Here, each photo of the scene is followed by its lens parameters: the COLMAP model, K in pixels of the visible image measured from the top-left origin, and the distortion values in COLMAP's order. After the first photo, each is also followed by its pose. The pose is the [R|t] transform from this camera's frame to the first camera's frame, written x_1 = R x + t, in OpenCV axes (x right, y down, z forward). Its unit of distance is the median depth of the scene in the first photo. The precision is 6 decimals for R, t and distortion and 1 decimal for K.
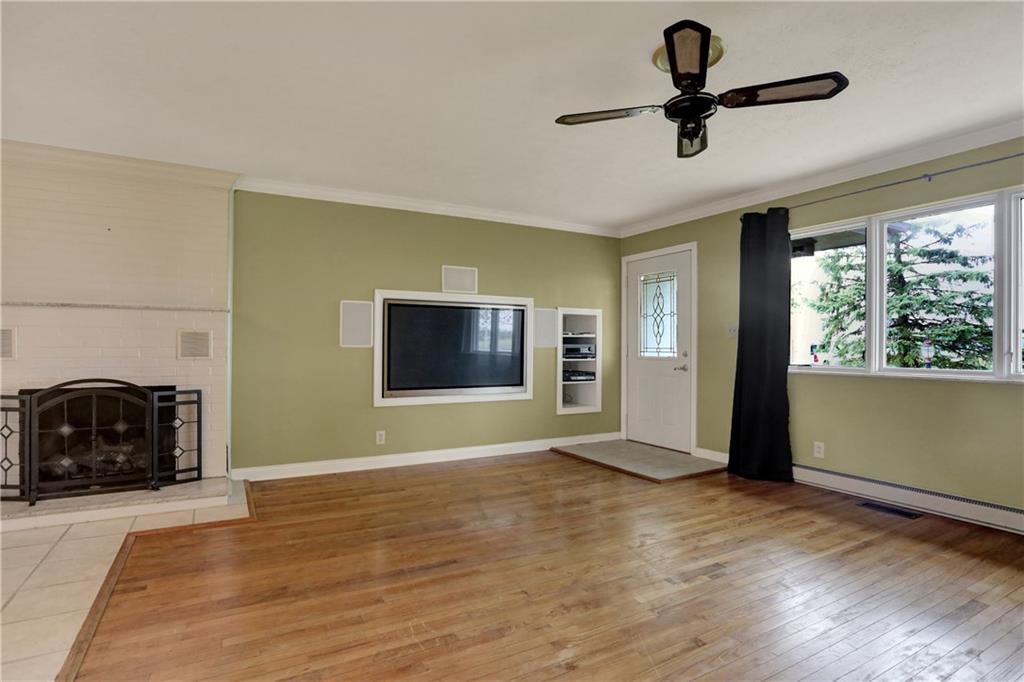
lens RADIAL K [[505.5, 0, 494.9], [0, 505.5, 346.9], [0, 0, 1]] dist [-0.048811, 0.024129]
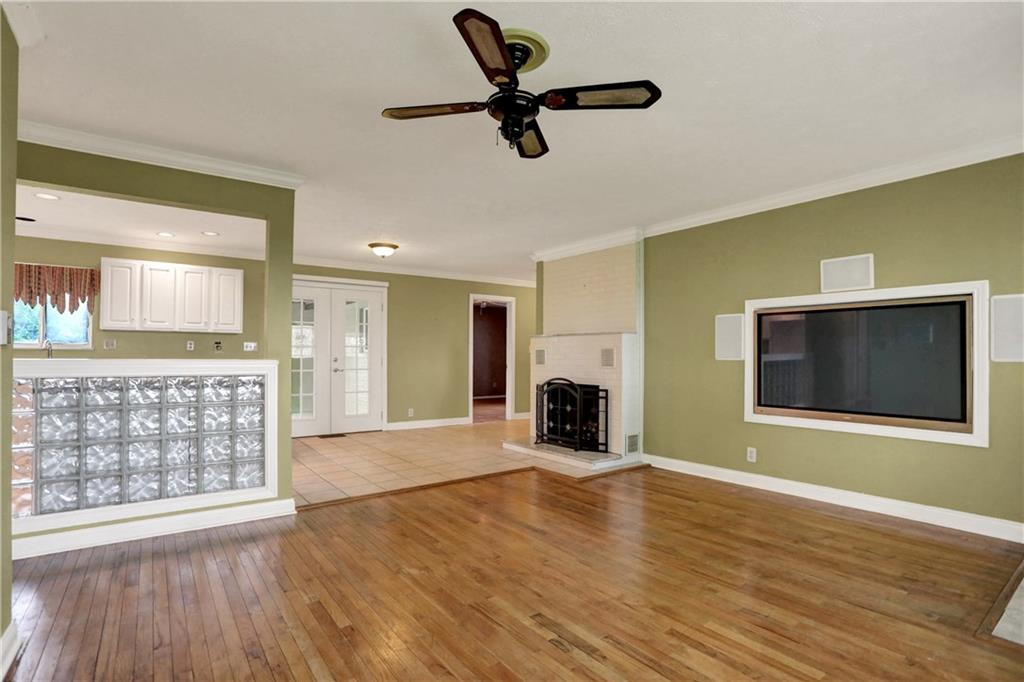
lens RADIAL K [[504.1, 0, 521.3], [0, 504.1, 343.5], [0, 0, 1]] dist [-0.058871, 0.023120]
pose [[0.172554, -0.027874, -0.984606, 0.747866], [-0.002728, 0.999582, -0.028776, -0.002949], [0.984996, 0.007651, 0.172406, 0.478943]]
